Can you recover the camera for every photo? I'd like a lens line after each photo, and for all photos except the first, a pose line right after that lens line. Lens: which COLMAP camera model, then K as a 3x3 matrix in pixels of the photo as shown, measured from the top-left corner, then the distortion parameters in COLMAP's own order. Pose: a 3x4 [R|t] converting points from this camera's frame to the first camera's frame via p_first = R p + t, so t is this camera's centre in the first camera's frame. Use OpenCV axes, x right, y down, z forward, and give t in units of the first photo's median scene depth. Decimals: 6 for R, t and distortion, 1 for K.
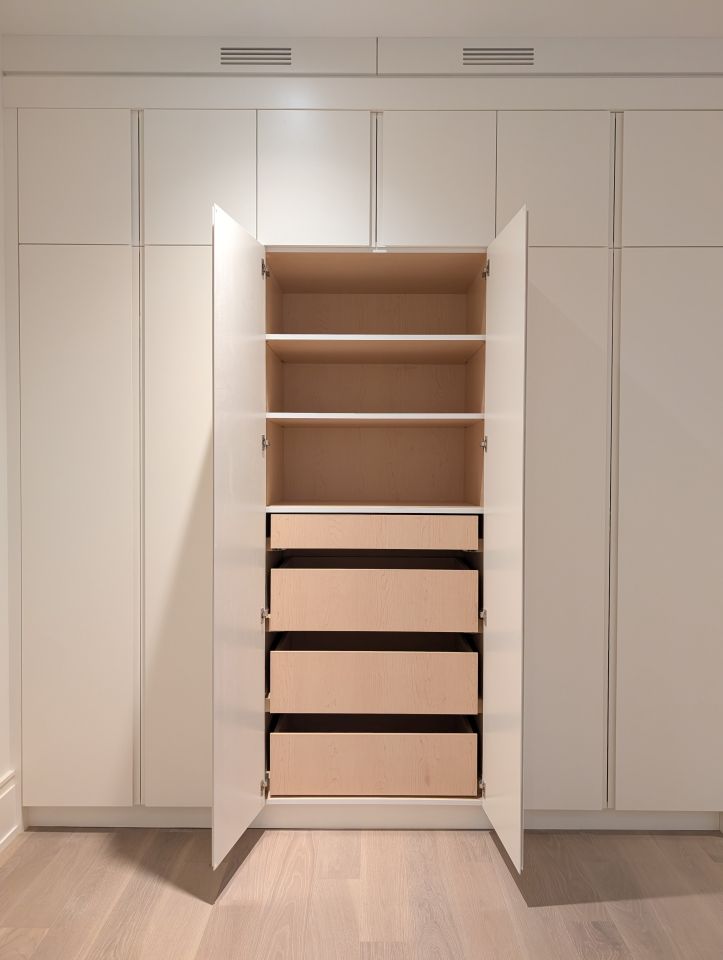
lens RADIAL K [[687.5, 0, 362.8], [0, 687.5, 480.6], [0, 0, 1]] dist [-0.000605, -0.008843]
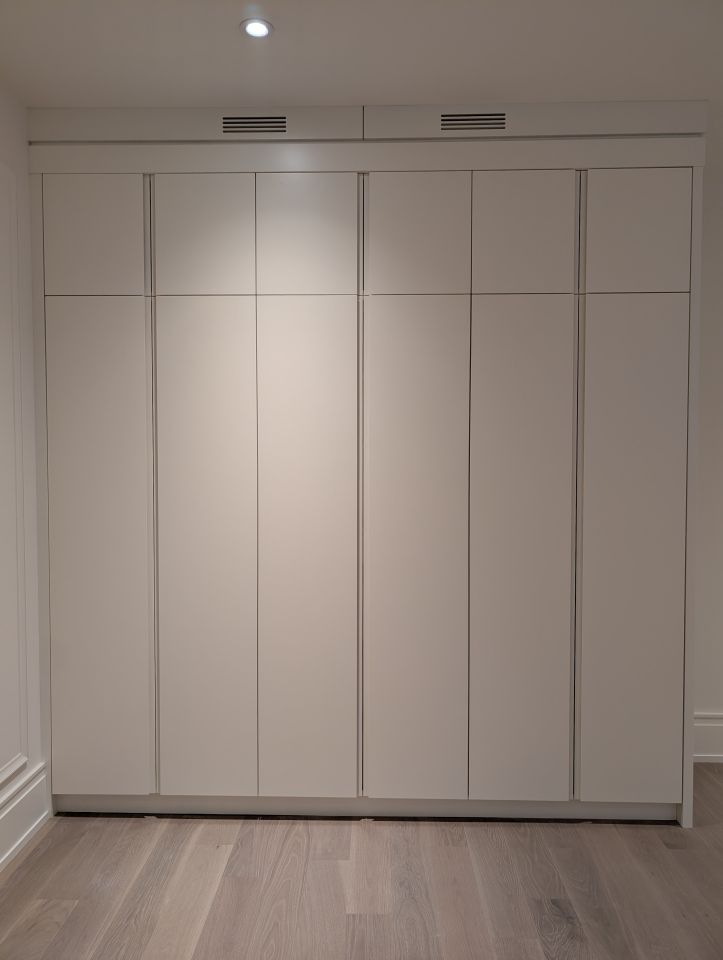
lens RADIAL K [[687.5, 0, 359.0], [0, 687.5, 478.0], [0, 0, 1]] dist [-0.000605, -0.008843]
pose [[0.999729, -0.003915, -0.022957, 0.038017], [0.004180, 0.999925, 0.011499, -0.059589], [0.022911, -0.011592, 0.999670, -0.117498]]
